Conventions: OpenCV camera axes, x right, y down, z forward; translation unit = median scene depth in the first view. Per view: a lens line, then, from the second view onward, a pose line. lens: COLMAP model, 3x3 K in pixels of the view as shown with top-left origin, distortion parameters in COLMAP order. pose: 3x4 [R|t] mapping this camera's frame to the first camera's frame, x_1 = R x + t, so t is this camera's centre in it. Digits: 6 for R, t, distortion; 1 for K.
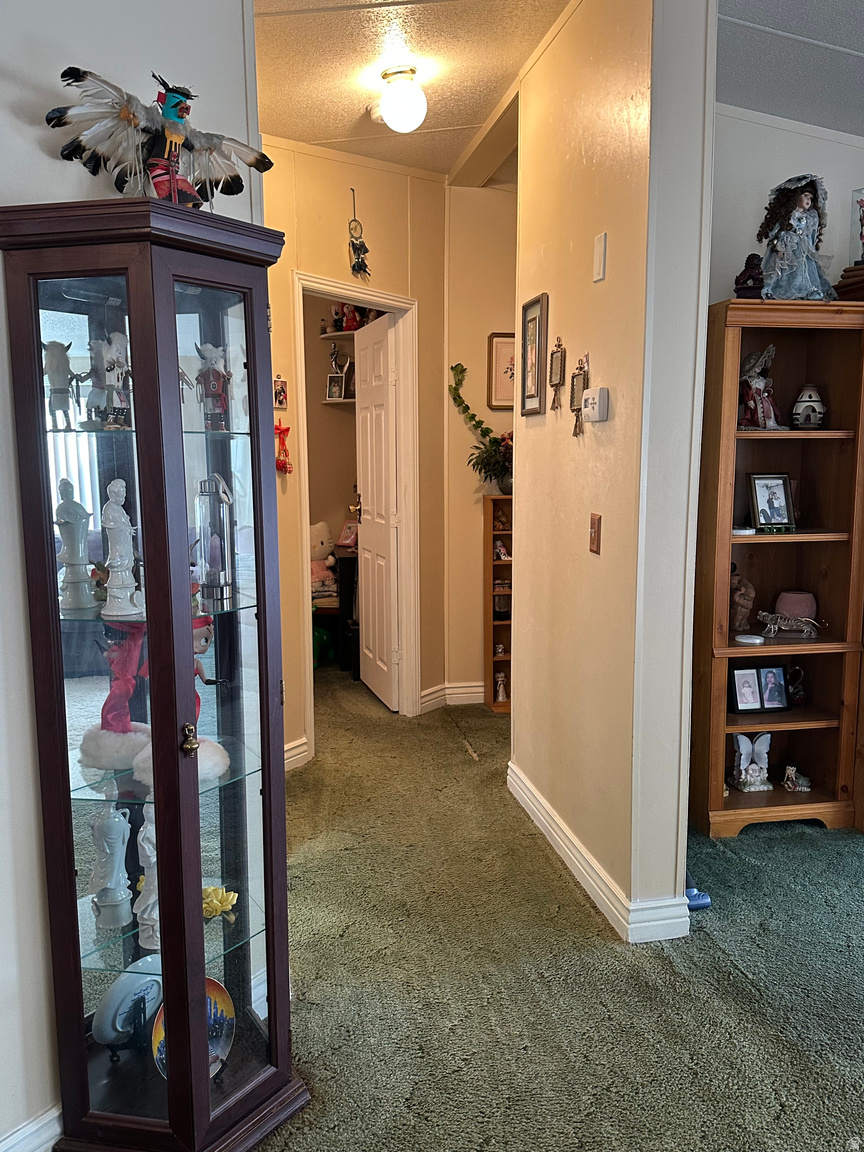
lens RADIAL K [[919.7, 0, 432.0], [0, 919.7, 576.0], [0, 0, 1]] dist [0.170531, -0.342585]
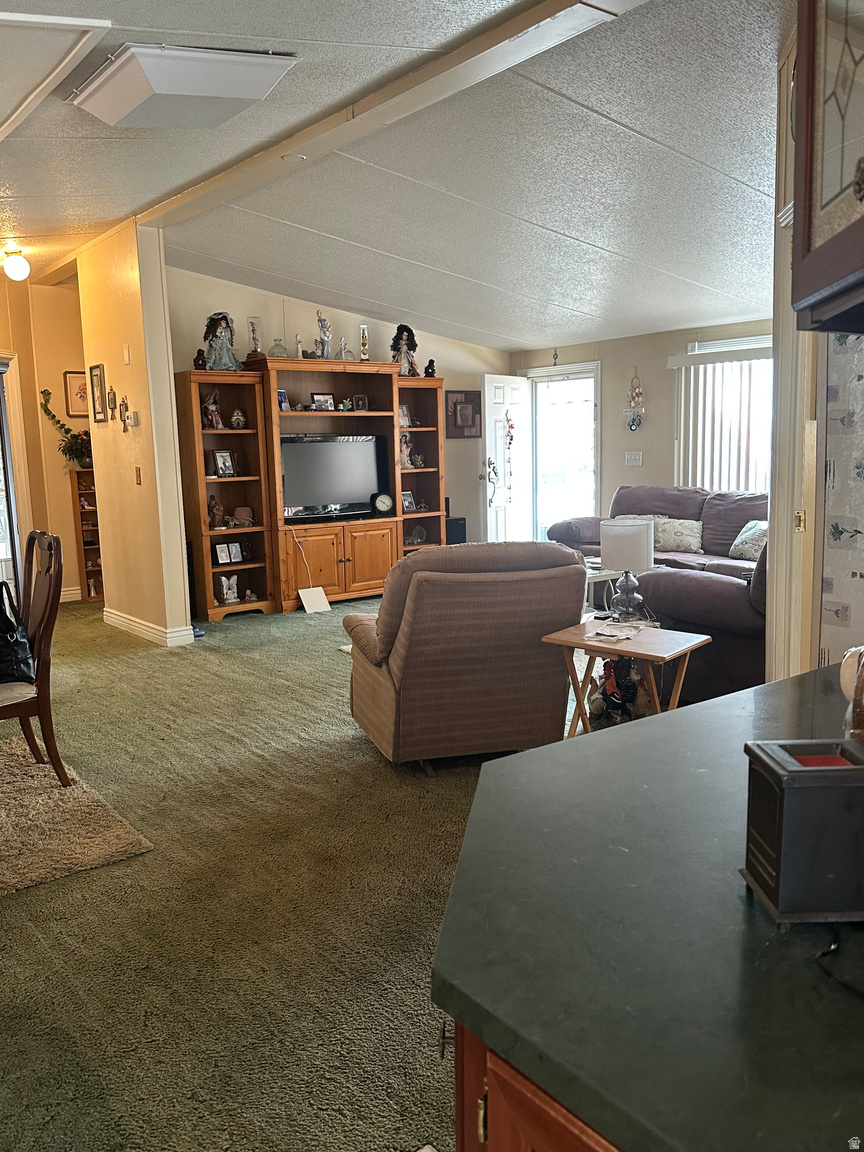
lens RADIAL K [[919.7, 0, 432.0], [0, 919.7, 576.0], [0, 0, 1]] dist [0.170531, -0.342585]
pose [[0.894683, -0.086273, 0.438292, -0.164640], [0.085501, 0.996105, 0.021540, 0.172937], [-0.438443, 0.018203, 0.898575, -1.113075]]
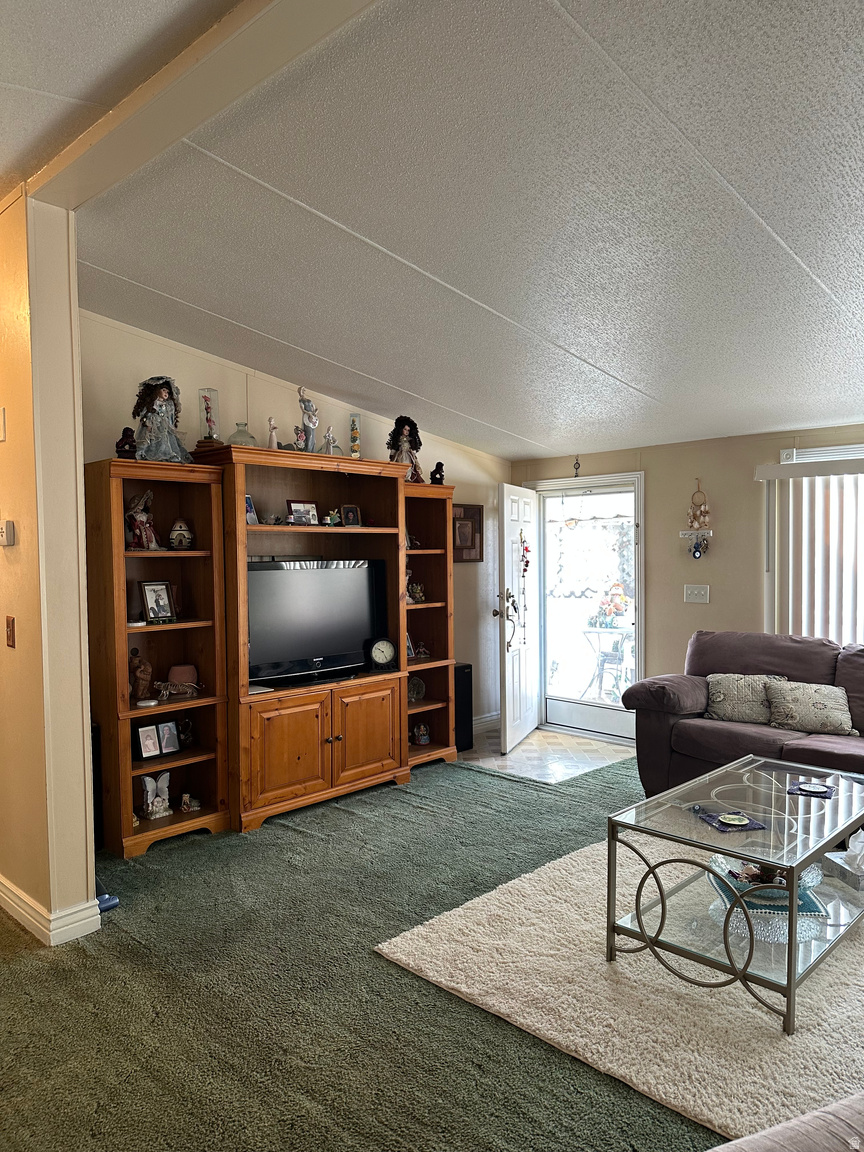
lens RADIAL K [[791.3, 0, 424.6], [0, 791.3, 586.4], [0, 0, 1]] dist [0.141690, -0.246862]
pose [[0.823373, -0.031862, 0.566605, 0.016159], [0.087786, 0.993556, -0.071697, 0.018554], [-0.560670, 0.108773, 0.820864, -0.201691]]
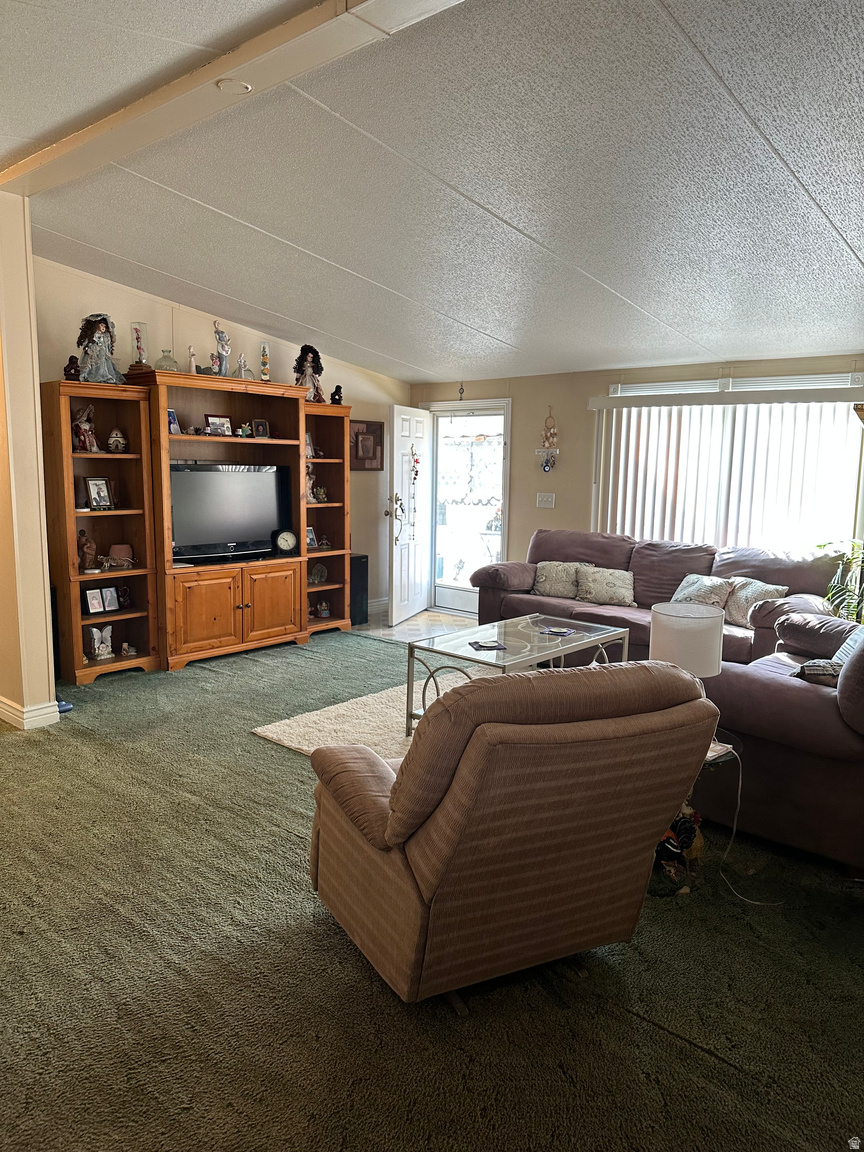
lens RADIAL K [[790.9, 0, 424.6], [0, 790.9, 576.3], [0, 0, 1]] dist [0.176210, -0.401806]
pose [[0.797026, -0.073169, 0.599496, -0.073725], [0.067860, 0.997198, 0.031490, 0.072597], [-0.600121, 0.015584, 0.799758, -0.597326]]
